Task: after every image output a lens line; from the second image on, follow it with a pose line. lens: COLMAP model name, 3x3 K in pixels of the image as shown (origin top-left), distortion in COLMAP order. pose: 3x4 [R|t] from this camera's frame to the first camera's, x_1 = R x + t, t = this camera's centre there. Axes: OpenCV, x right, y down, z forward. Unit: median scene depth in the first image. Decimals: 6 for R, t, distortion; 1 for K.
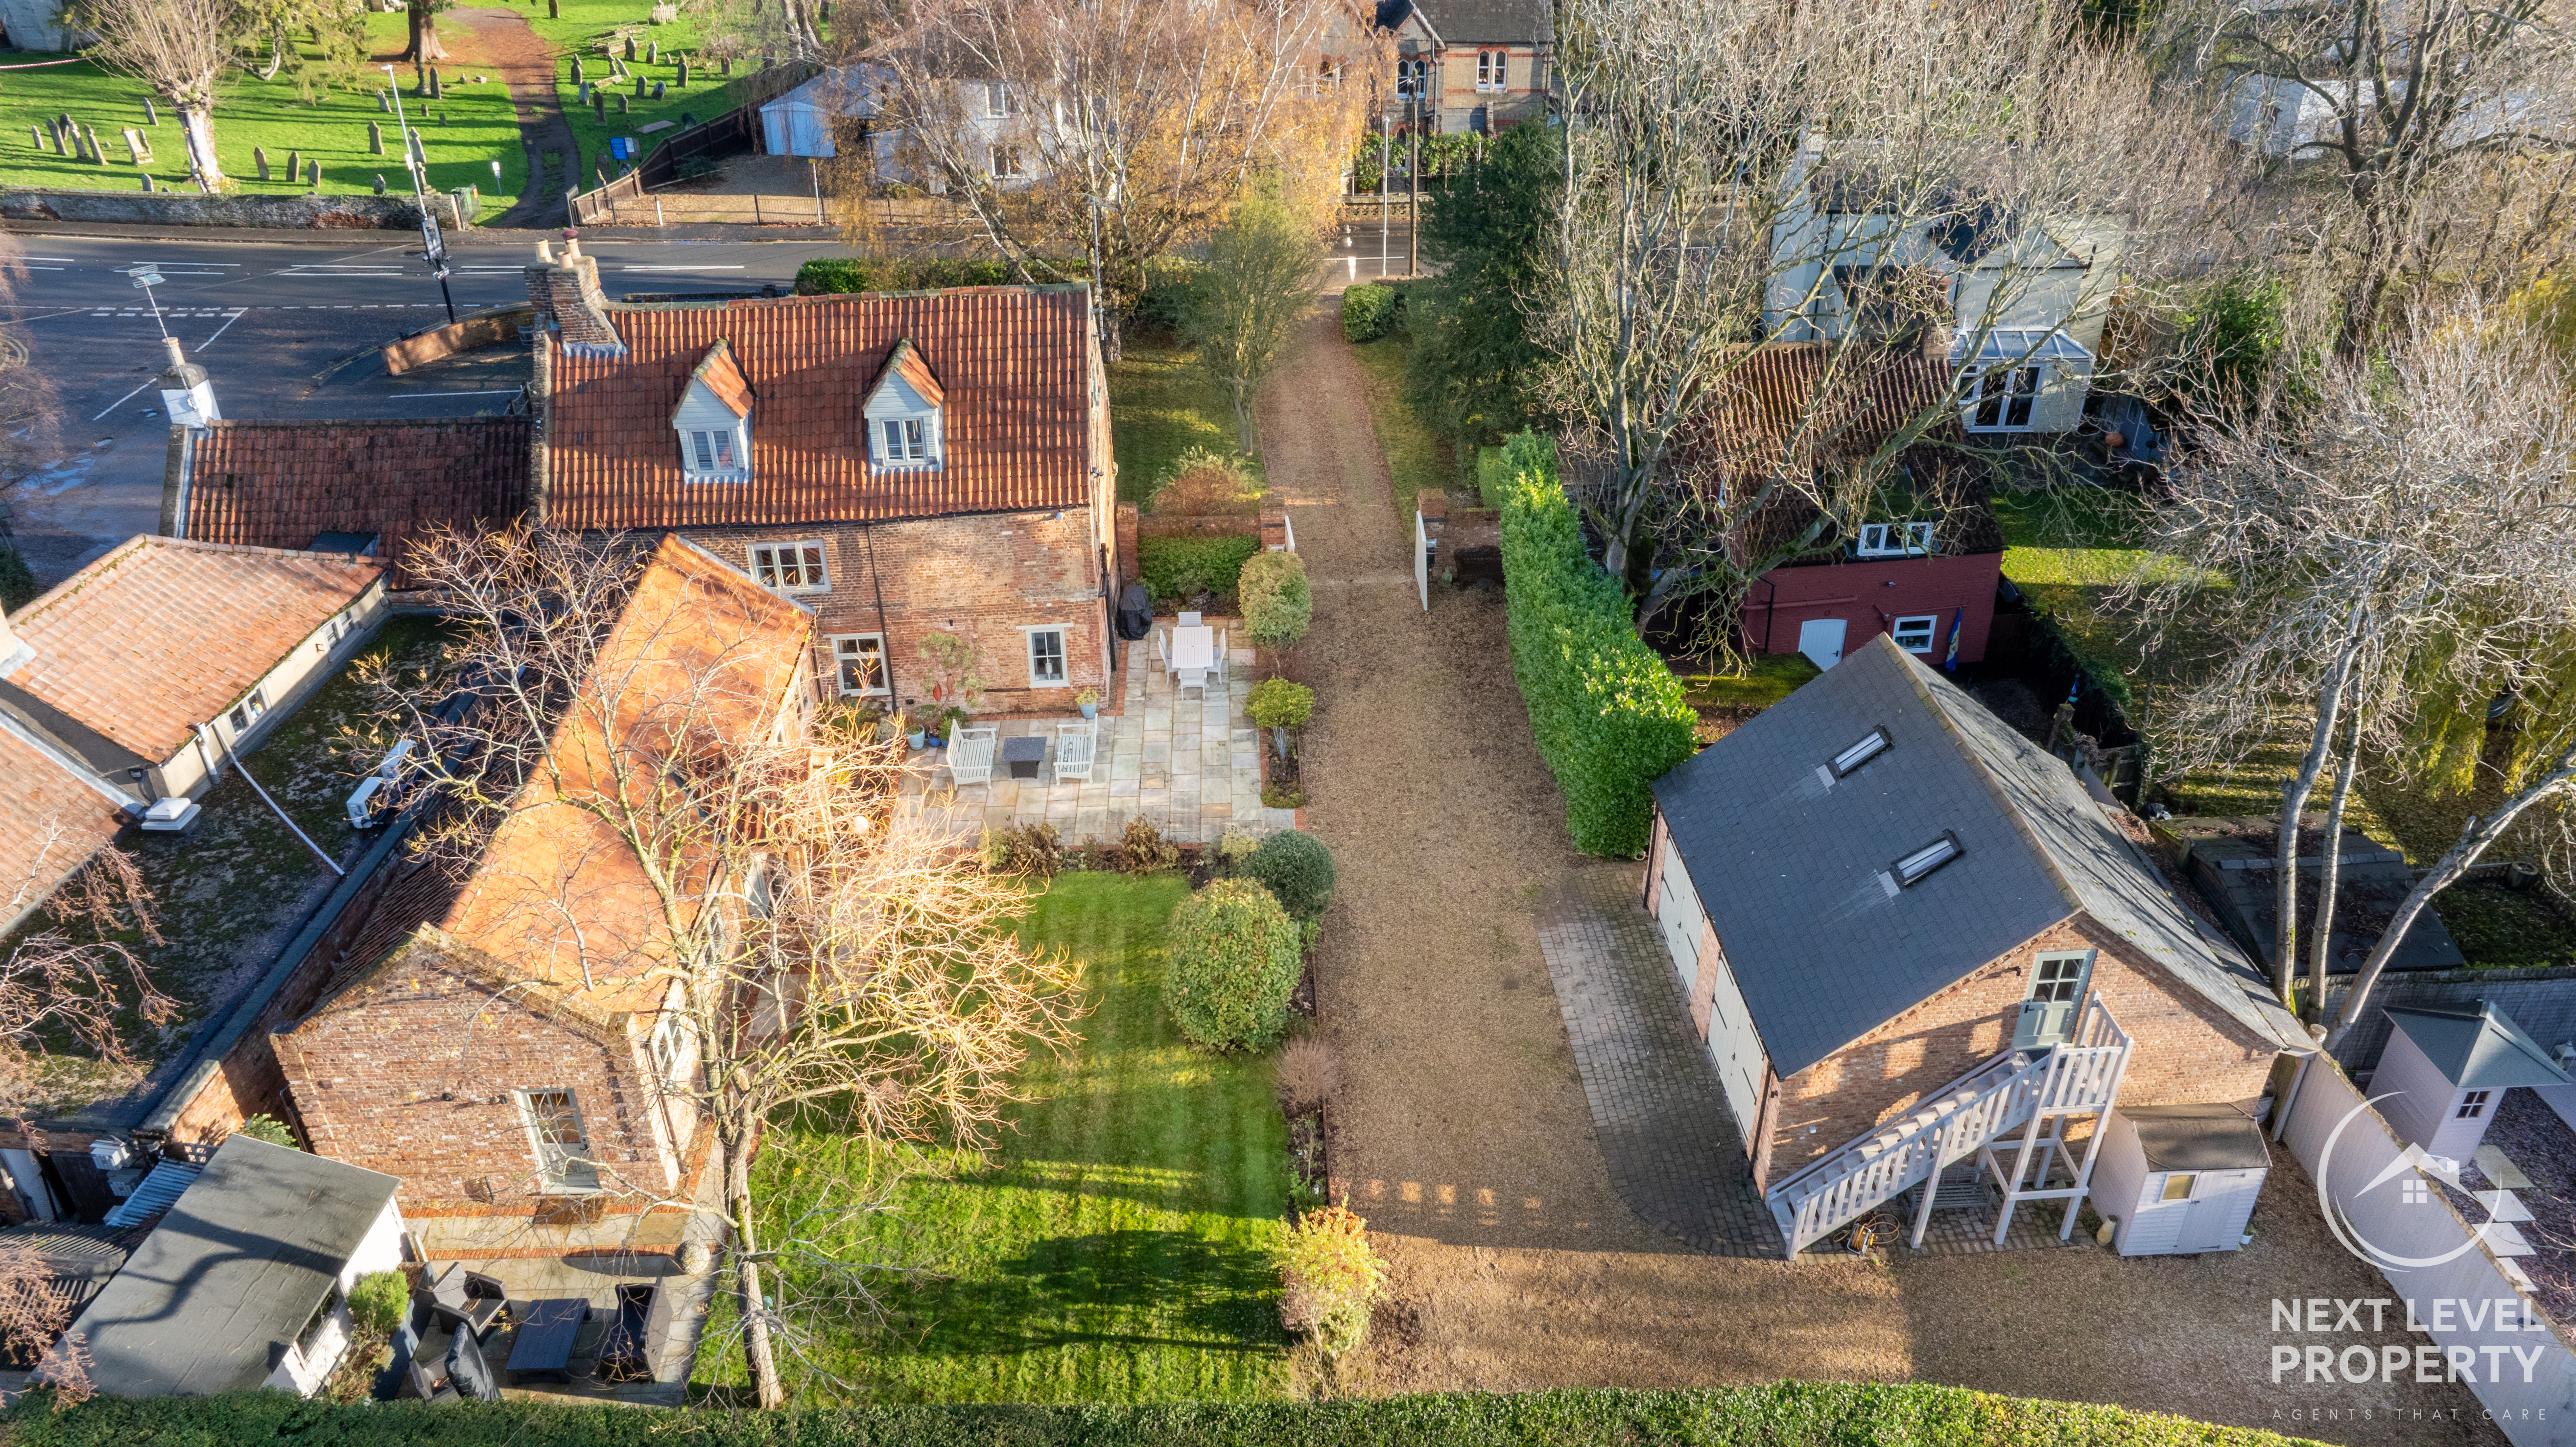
lens RADIAL K [[1811.7, 0, 1288.0], [0, 1811.7, 723.5], [0, 0, 1]] dist [-0.019392, -0.008839]
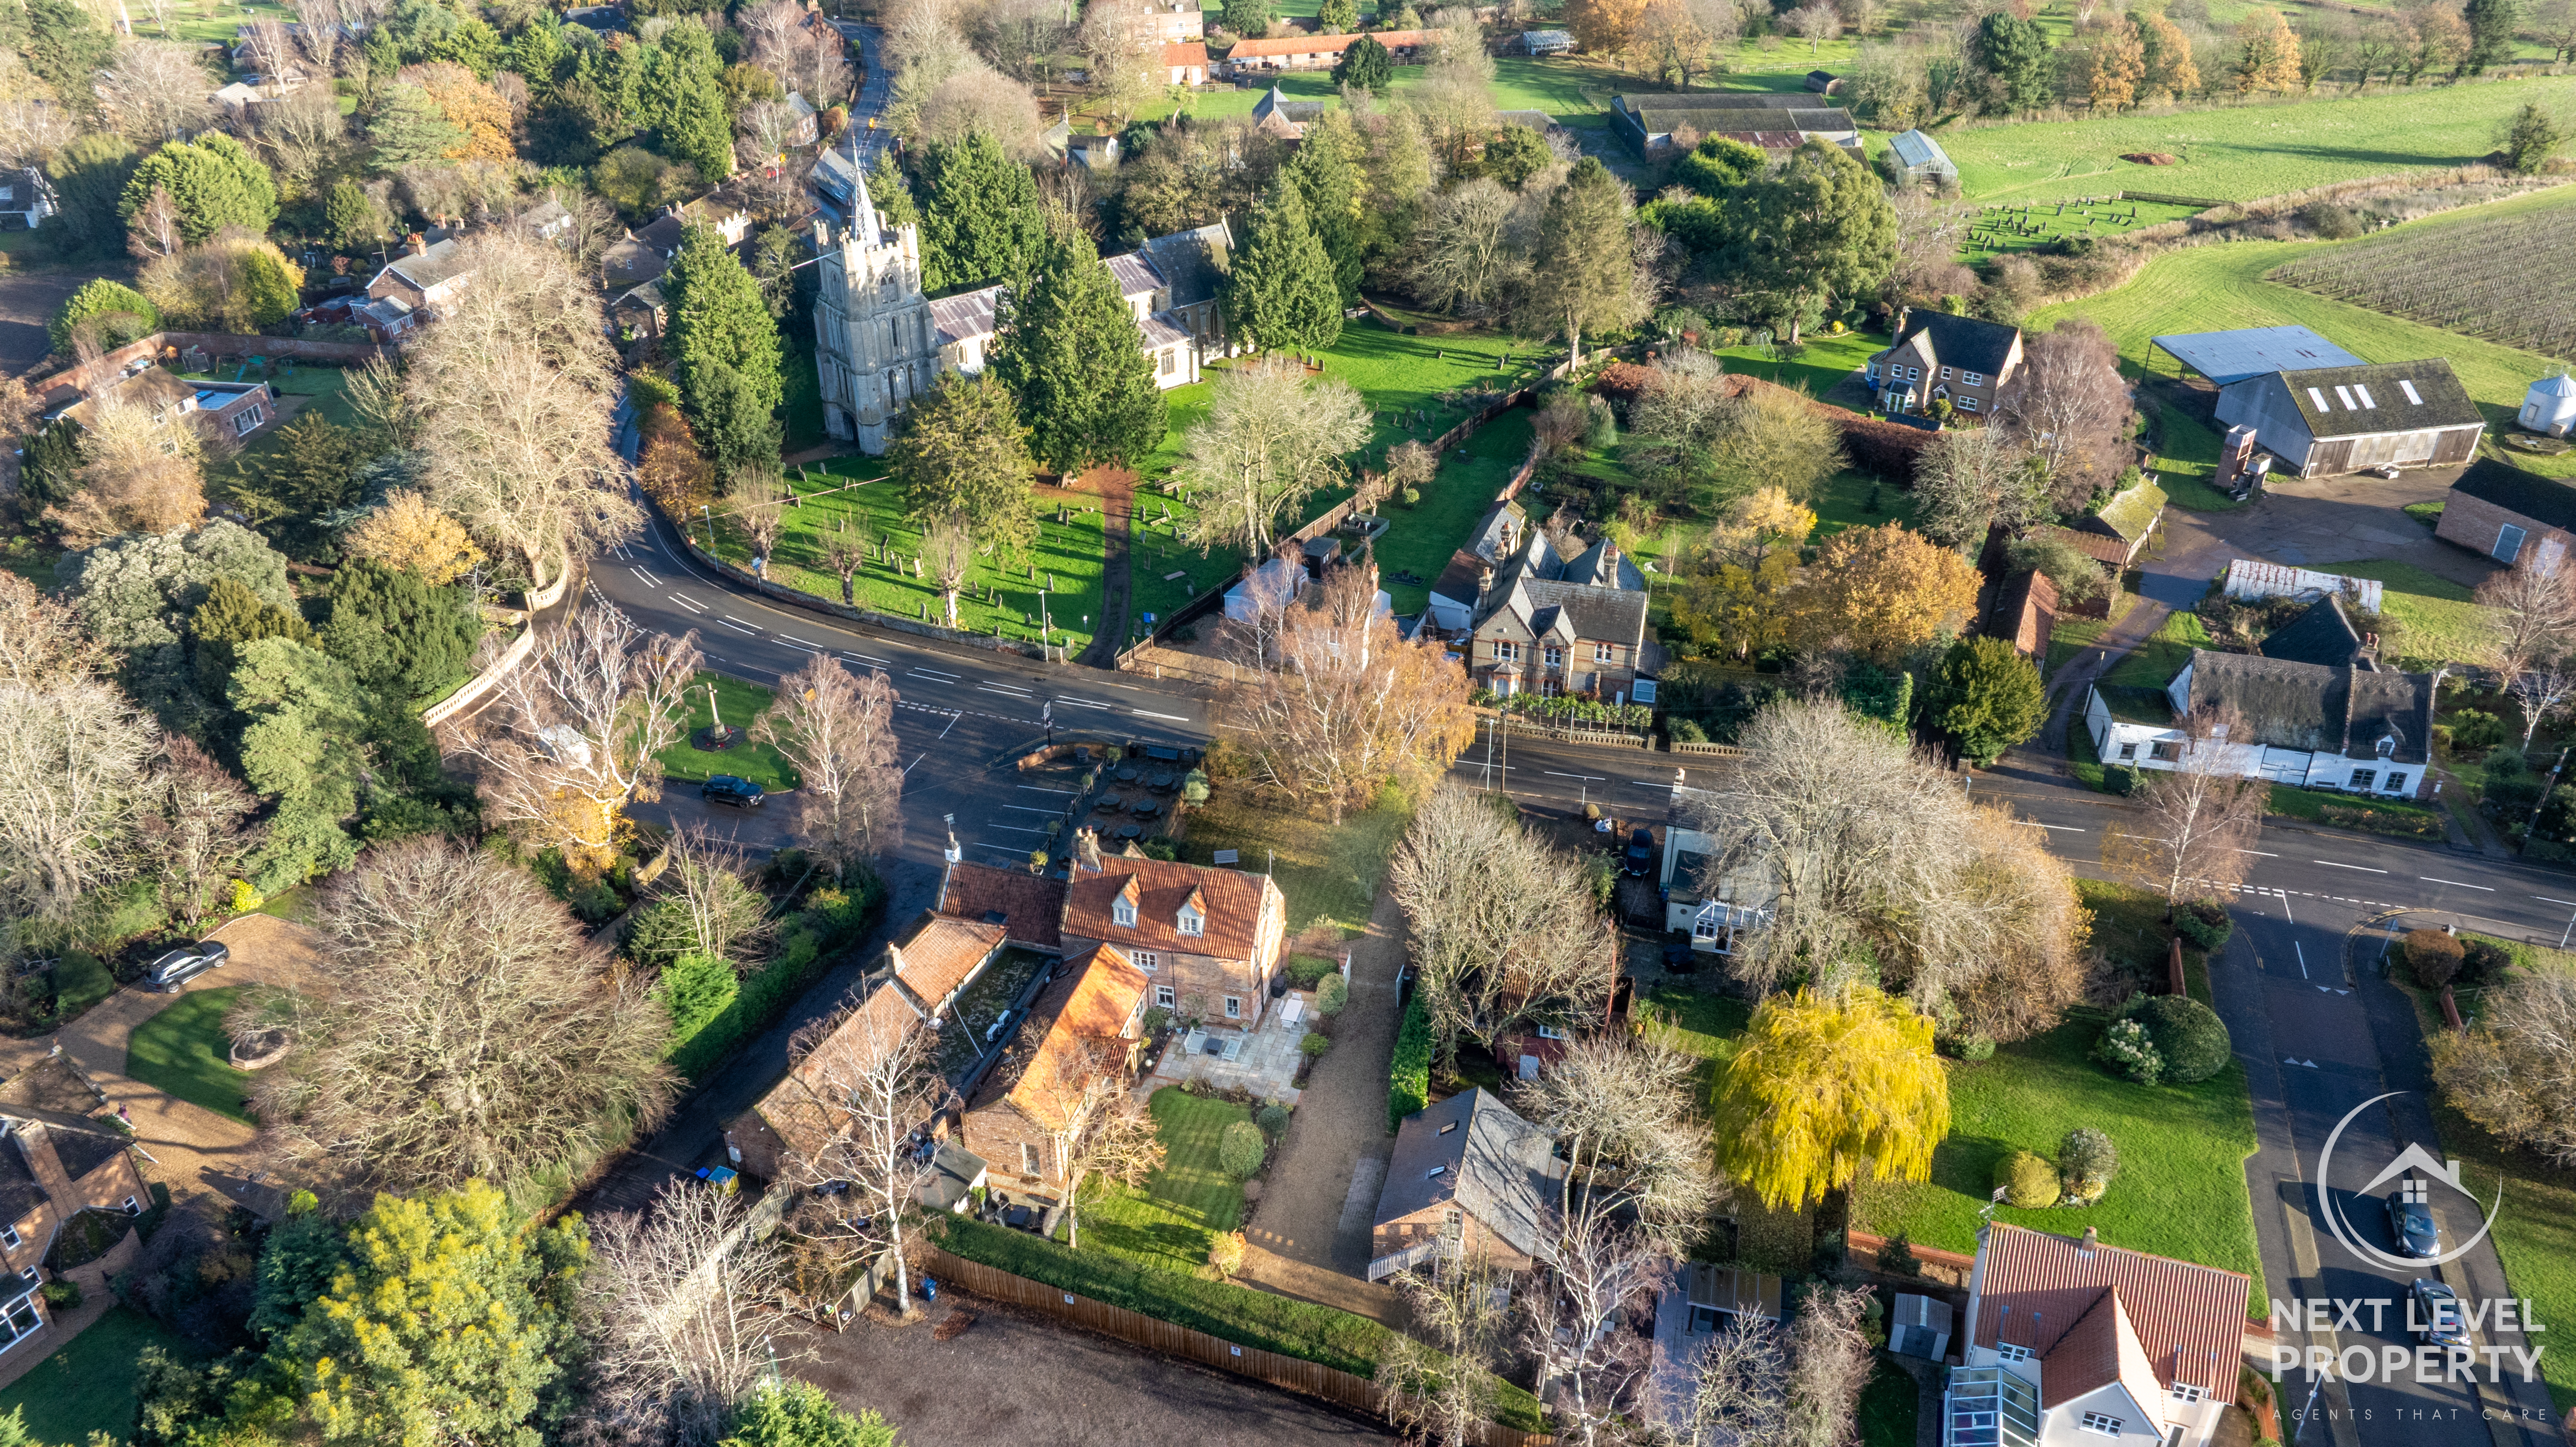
lens RADIAL K [[1811.7, 0, 1288.0], [0, 1811.7, 723.5], [0, 0, 1]] dist [-0.019392, -0.008839]
pose [[0.948044, 0.161256, -0.274243, 0.793420], [-0.164801, 0.986274, 0.010223, -0.642804], [0.272128, 0.035503, 0.961606, -2.012247]]
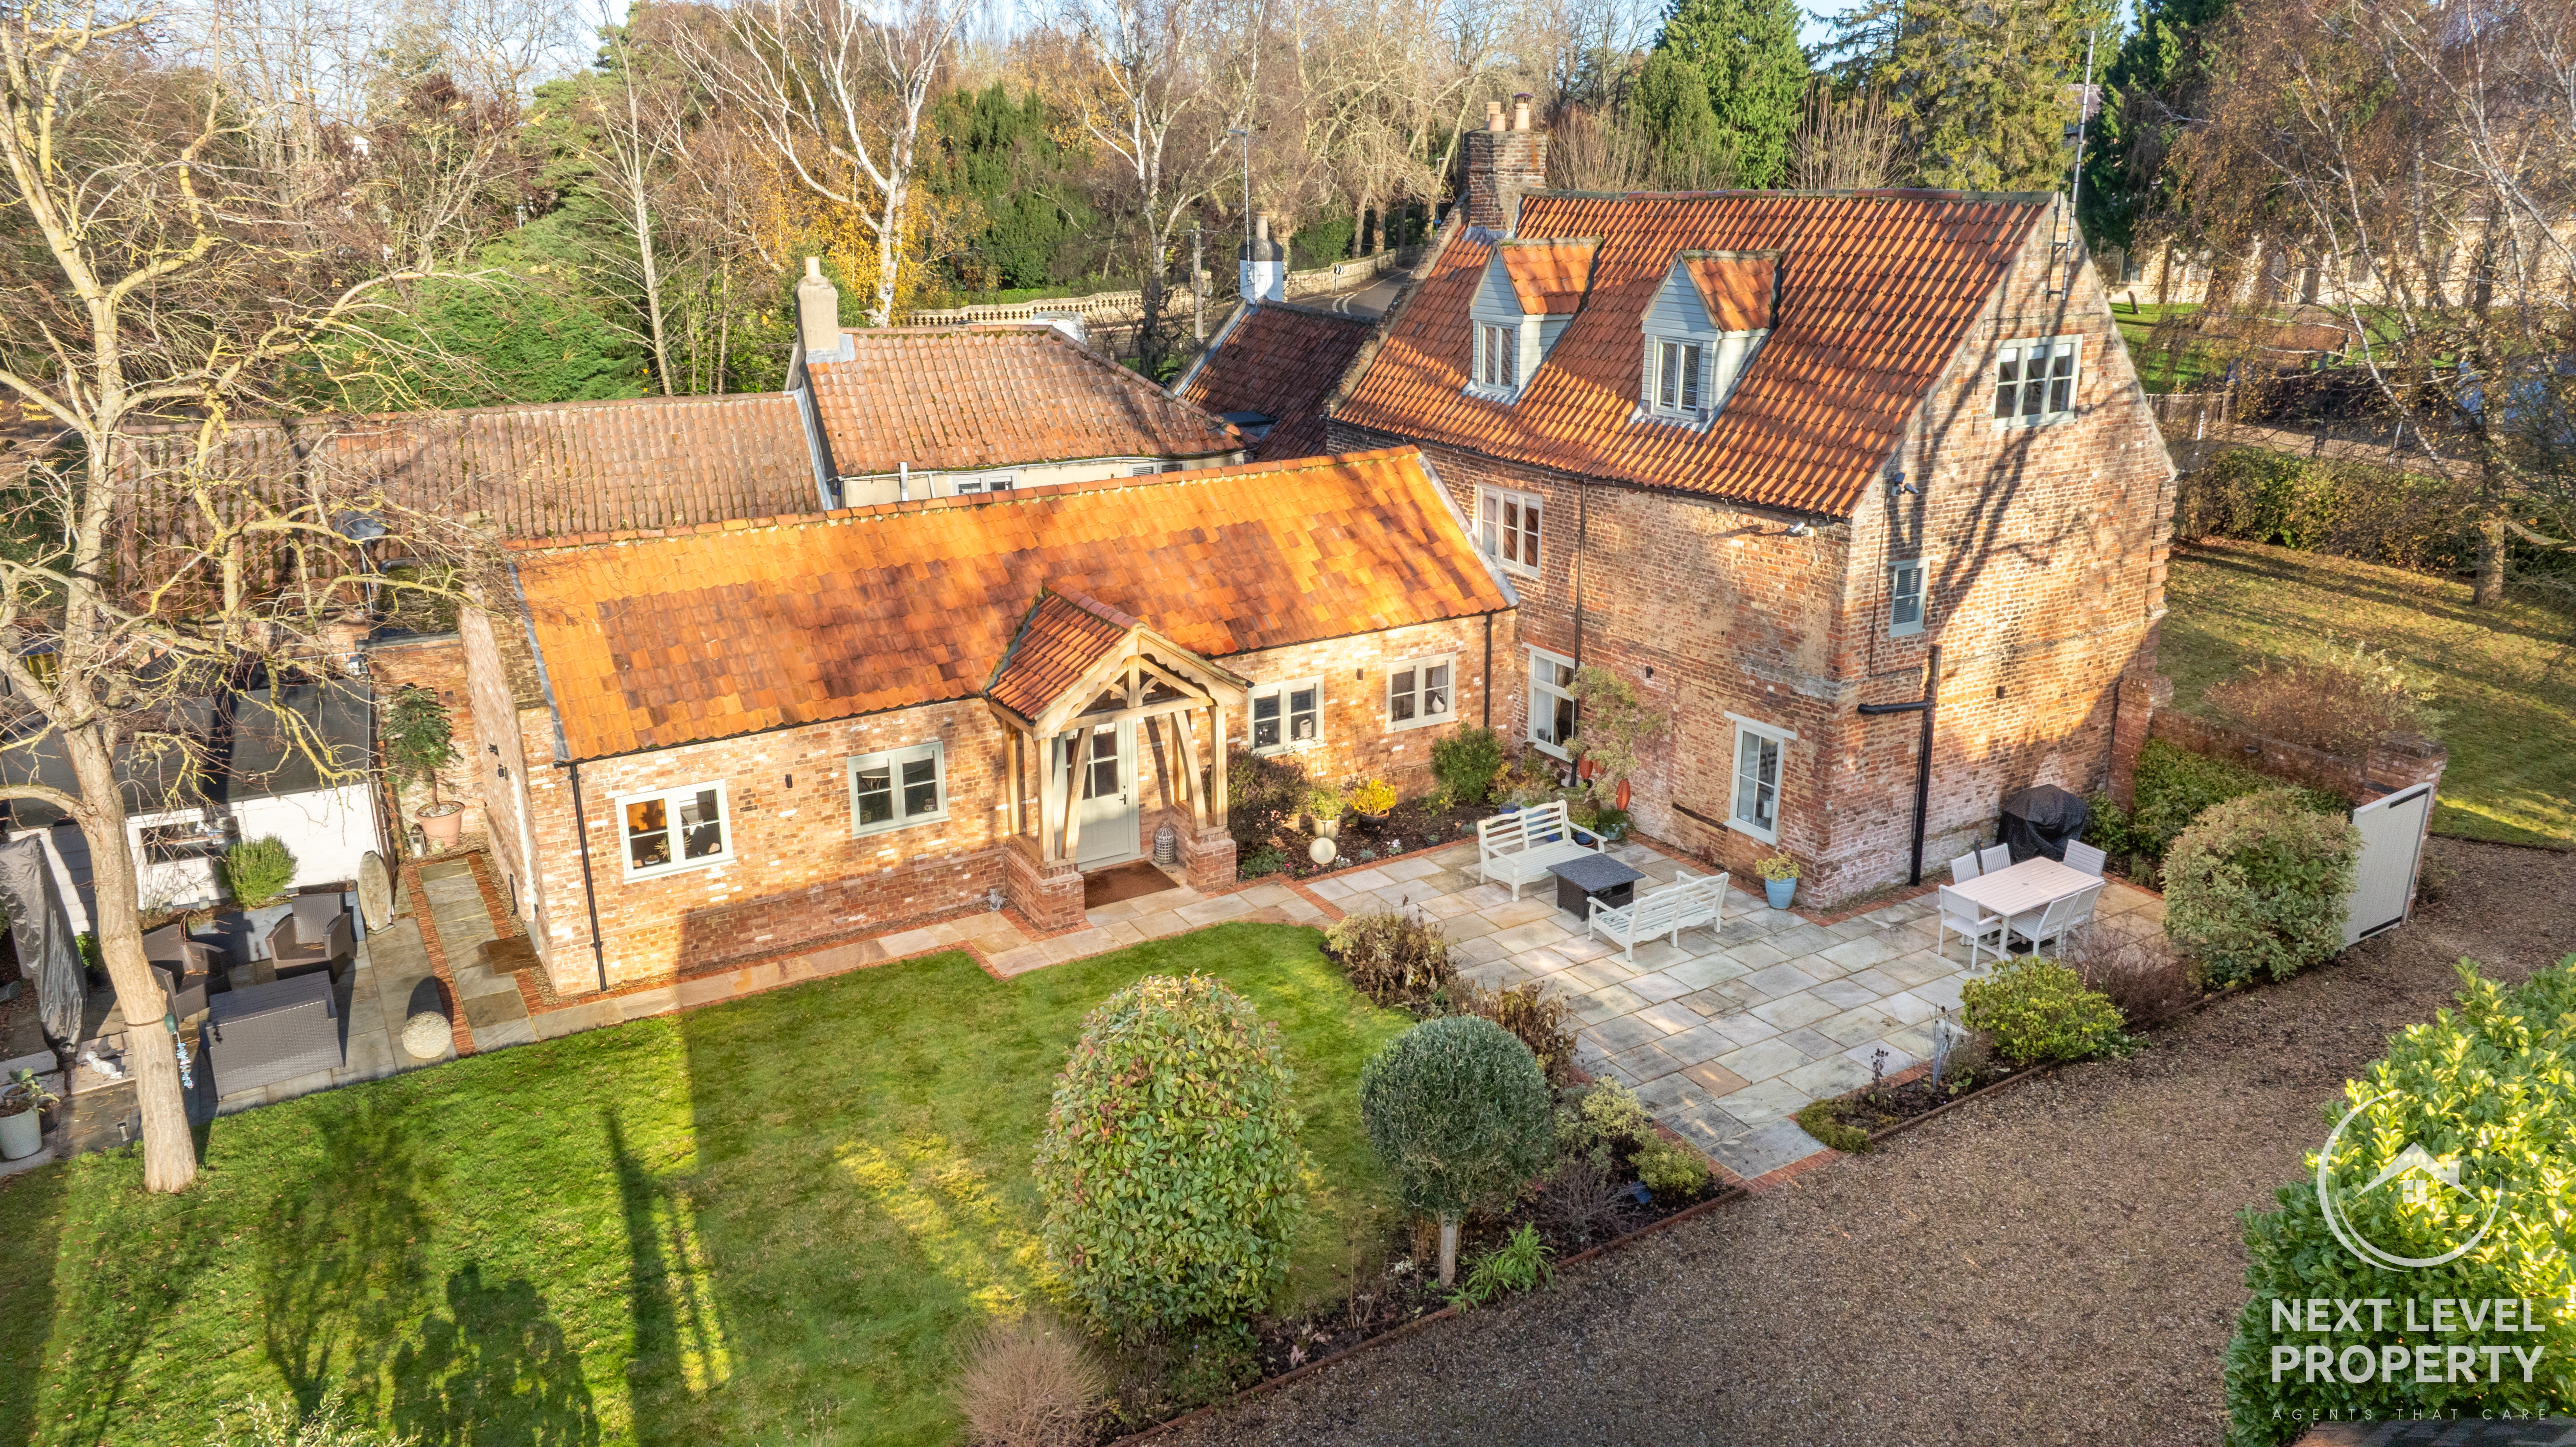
lens RADIAL K [[1804.4, 0, 1288.0], [0, 1804.4, 723.5], [0, 0, 1]] dist [-0.002980, -0.043533]
pose [[0.481498, 0.266853, -0.834835, 0.379222], [-0.449217, 0.893034, 0.026367, 0.002280], [0.752572, 0.362326, 0.549869, 0.735904]]
